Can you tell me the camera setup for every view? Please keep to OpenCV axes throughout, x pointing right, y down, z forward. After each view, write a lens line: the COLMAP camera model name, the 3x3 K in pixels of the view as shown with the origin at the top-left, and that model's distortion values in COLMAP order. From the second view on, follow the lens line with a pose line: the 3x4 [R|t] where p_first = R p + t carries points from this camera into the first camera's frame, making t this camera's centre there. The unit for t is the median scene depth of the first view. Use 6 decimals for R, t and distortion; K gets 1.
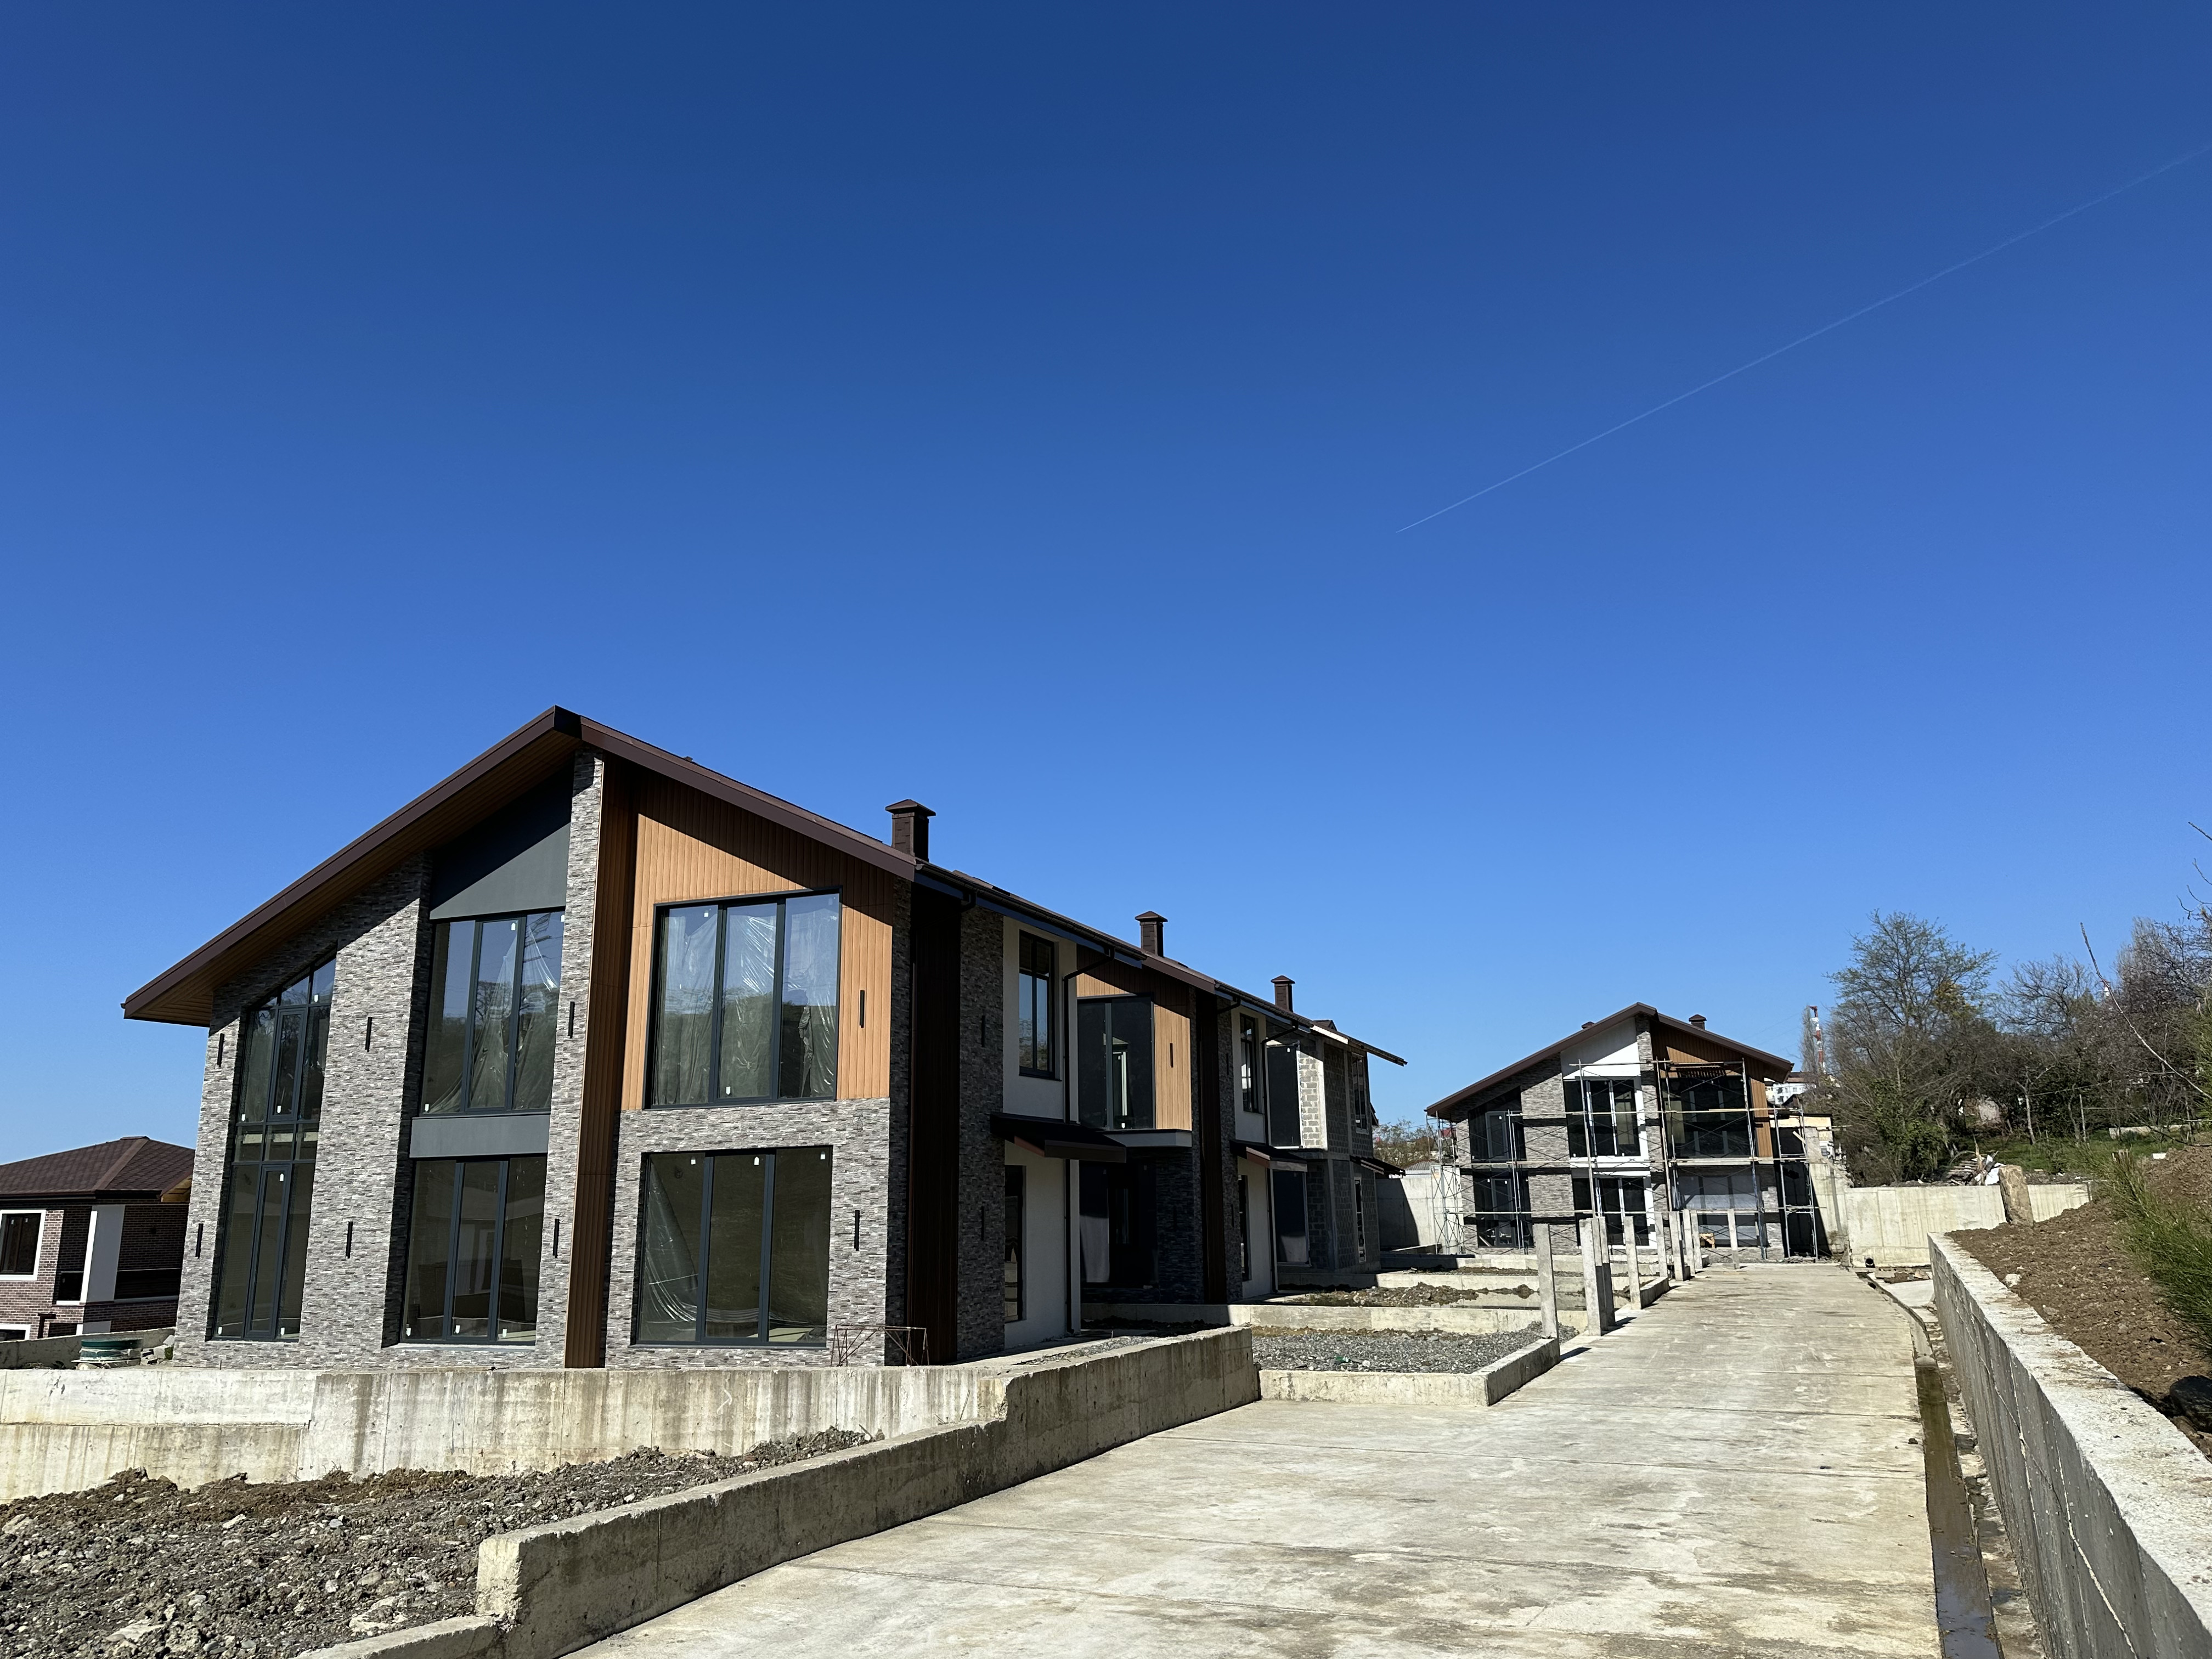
lens RADIAL K [[1535.2, 0, 1088.5], [0, 1535.2, 833.6], [0, 0, 1]] dist [0.138416, -0.244811]
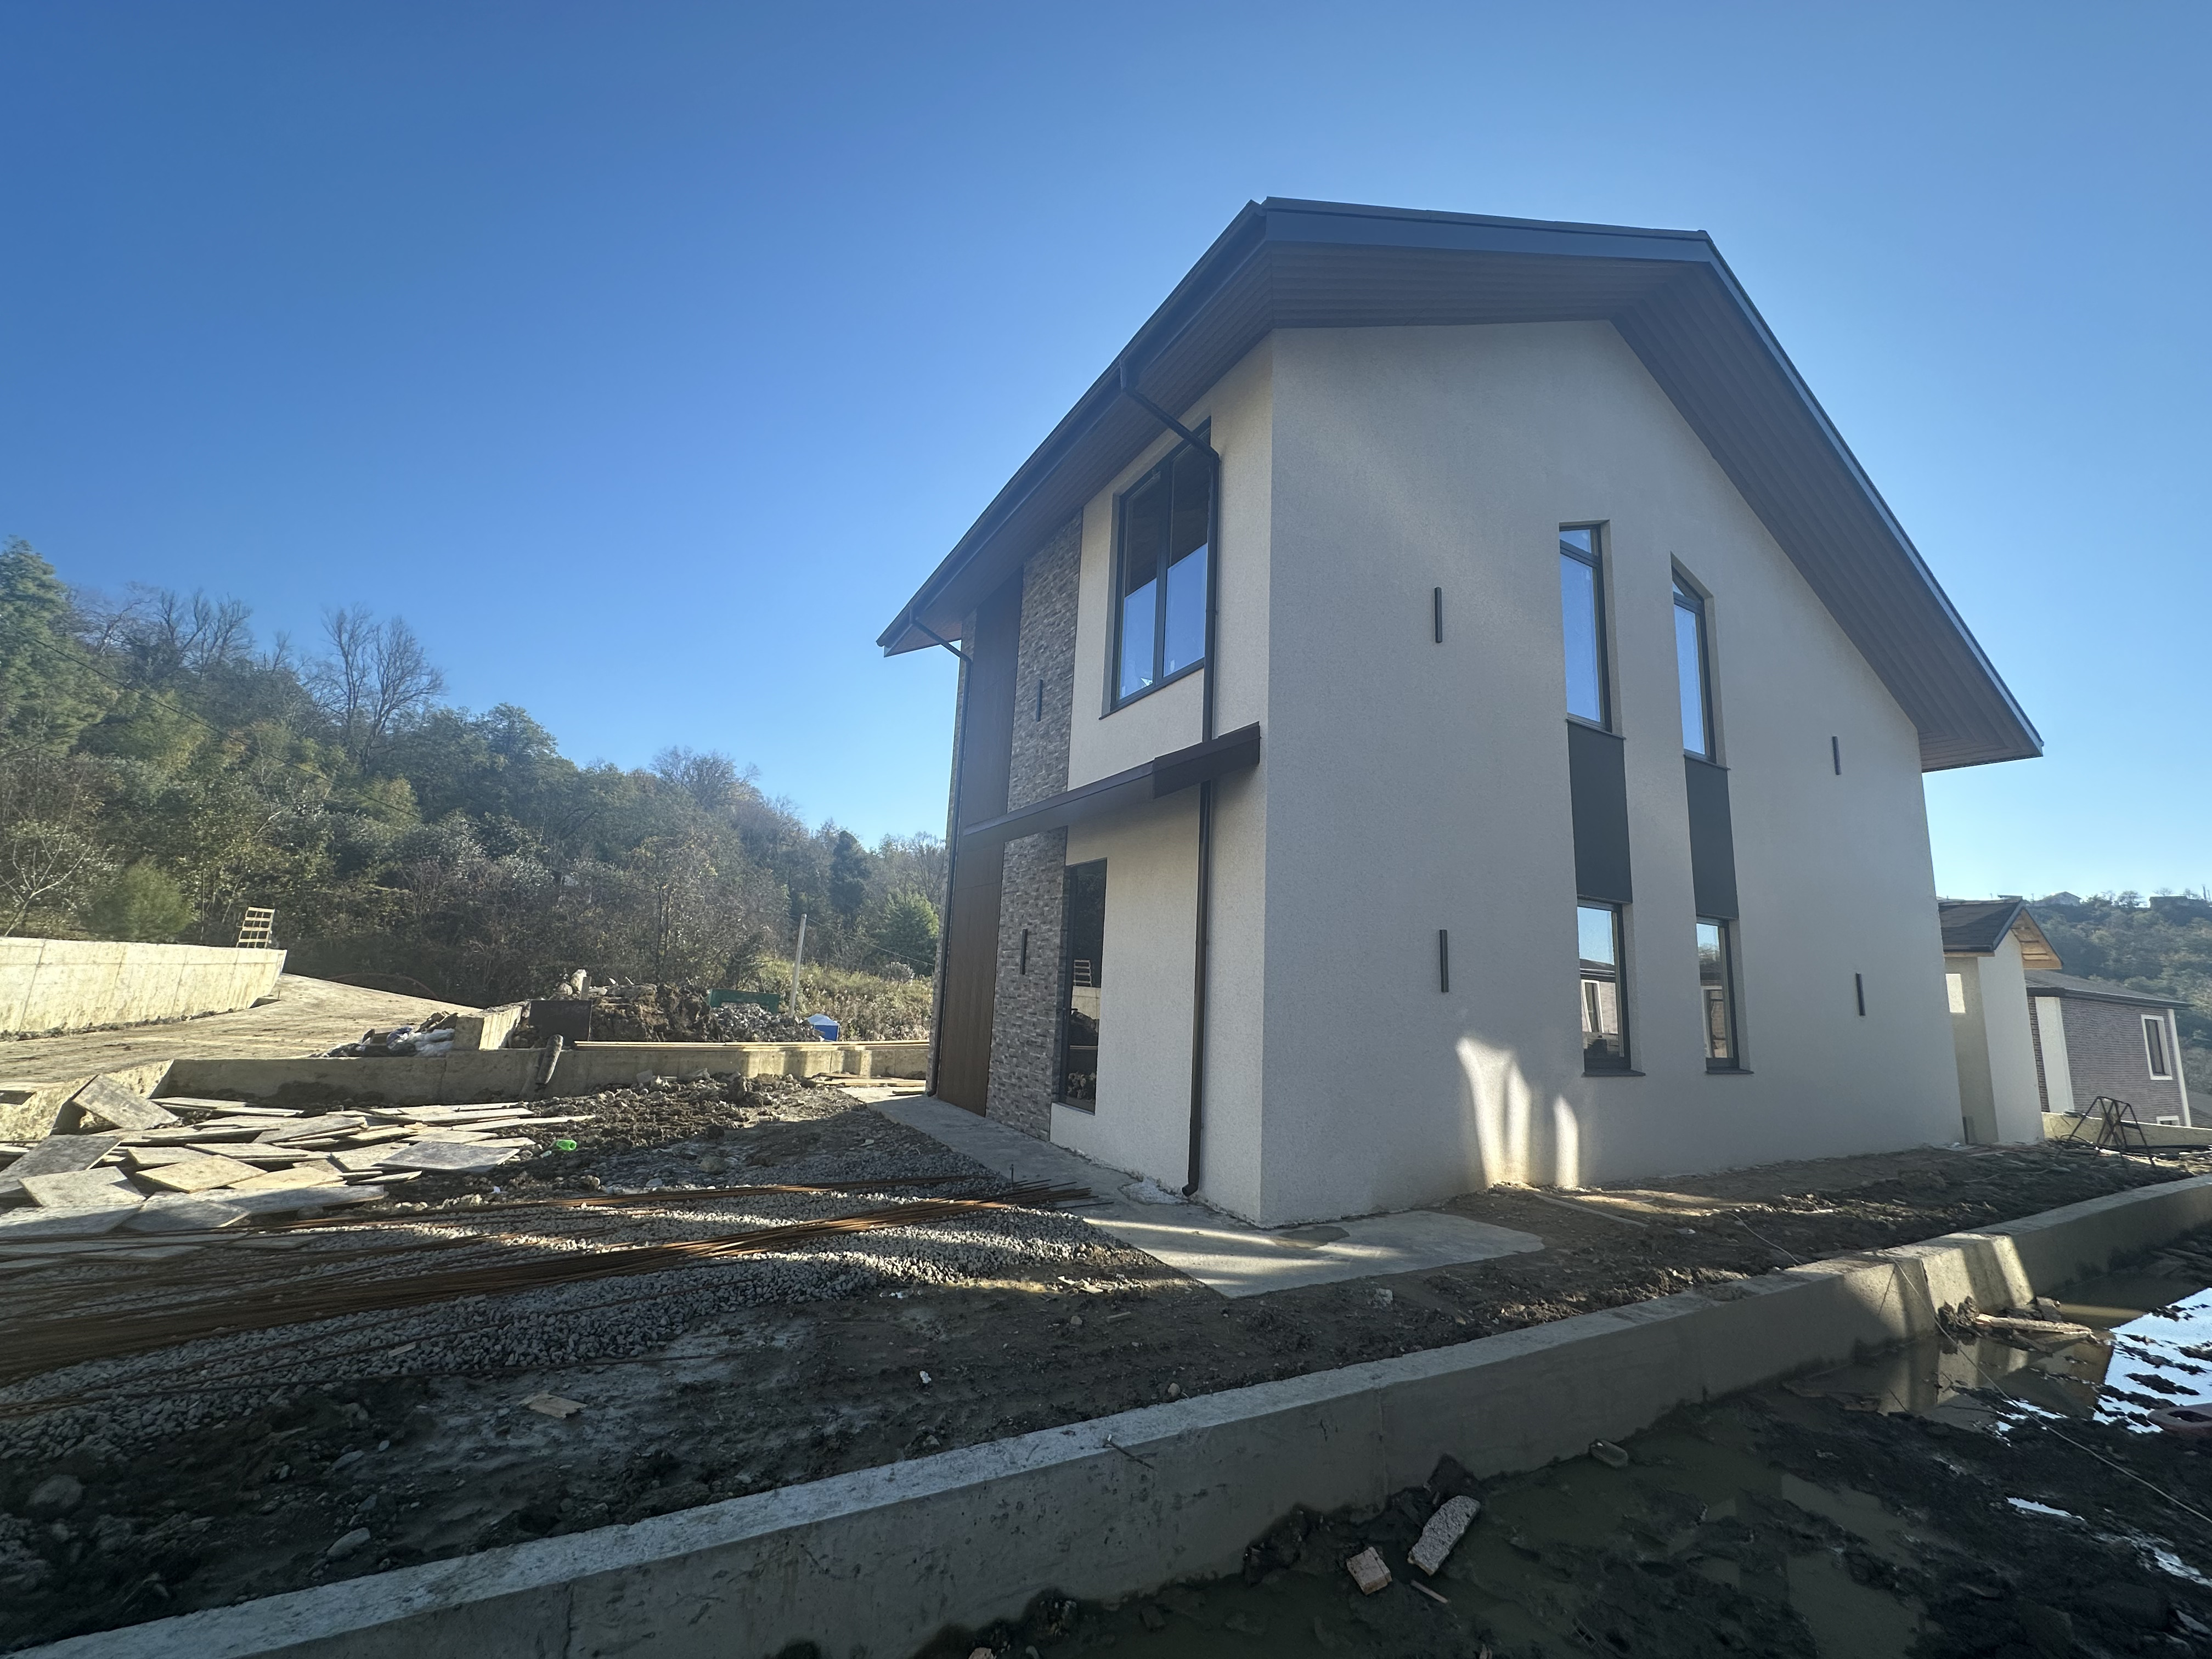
lens RADIAL K [[885.0, 0, 1106.0], [0, 885.0, 829.5], [0, 0, 1]] dist [-0.001981, 0.000116]
pose [[-0.625355, -0.152546, -0.765285, 0.236914], [0.144079, 0.941274, -0.305361, 0.334899], [0.766924, -0.301220, -0.566651, 1.300074]]
